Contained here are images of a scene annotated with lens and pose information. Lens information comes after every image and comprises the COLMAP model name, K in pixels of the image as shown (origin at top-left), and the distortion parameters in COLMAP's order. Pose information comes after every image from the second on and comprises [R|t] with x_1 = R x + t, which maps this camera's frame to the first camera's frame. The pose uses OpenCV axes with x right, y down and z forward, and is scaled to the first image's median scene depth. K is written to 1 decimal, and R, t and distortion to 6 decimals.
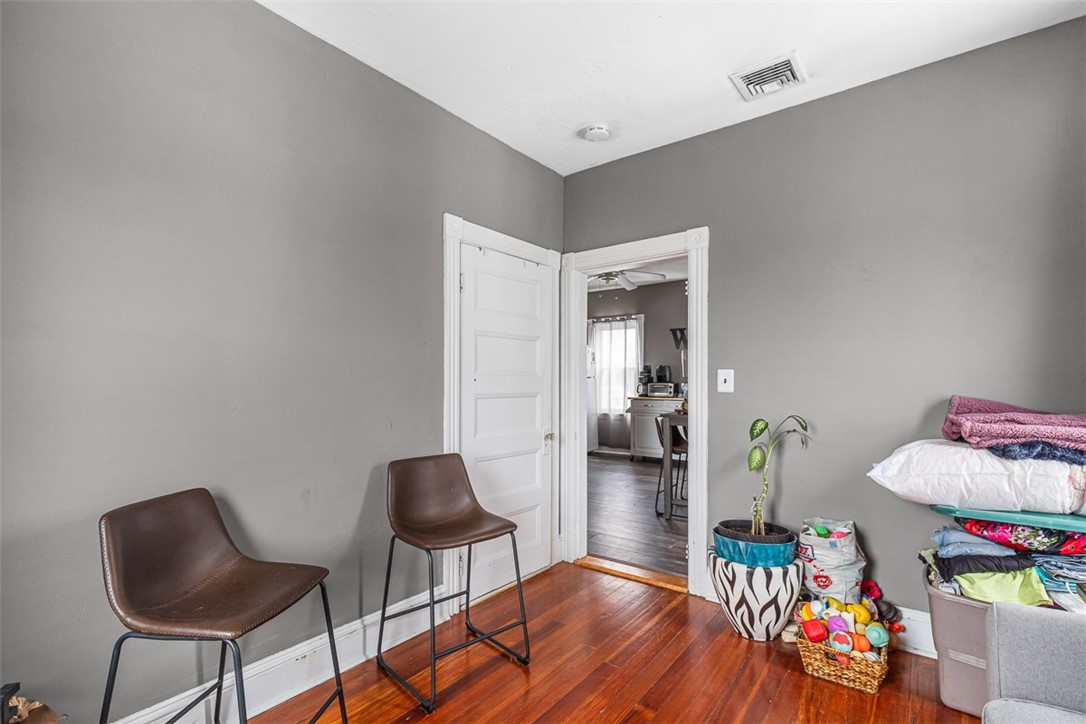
lens RADIAL K [[499.4, 0, 546.0], [0, 499.4, 360.8], [0, 0, 1]] dist [0.000816, -0.000295]
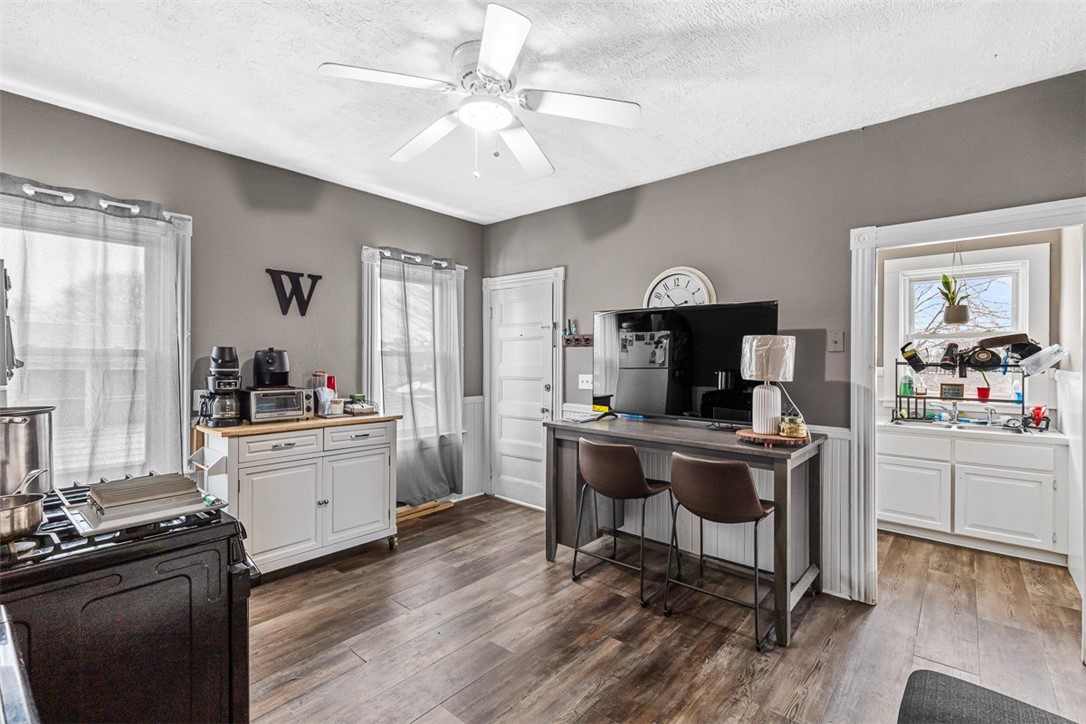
lens RADIAL K [[499.4, 0, 552.2], [0, 499.4, 359.1], [0, 0, 1]] dist [0.000816, -0.000295]
pose [[0.037178, -0.003558, 0.999302, -0.199441], [-0.046680, 0.998896, 0.005293, 0.004561], [-0.998218, -0.046844, 0.036970, 0.725733]]
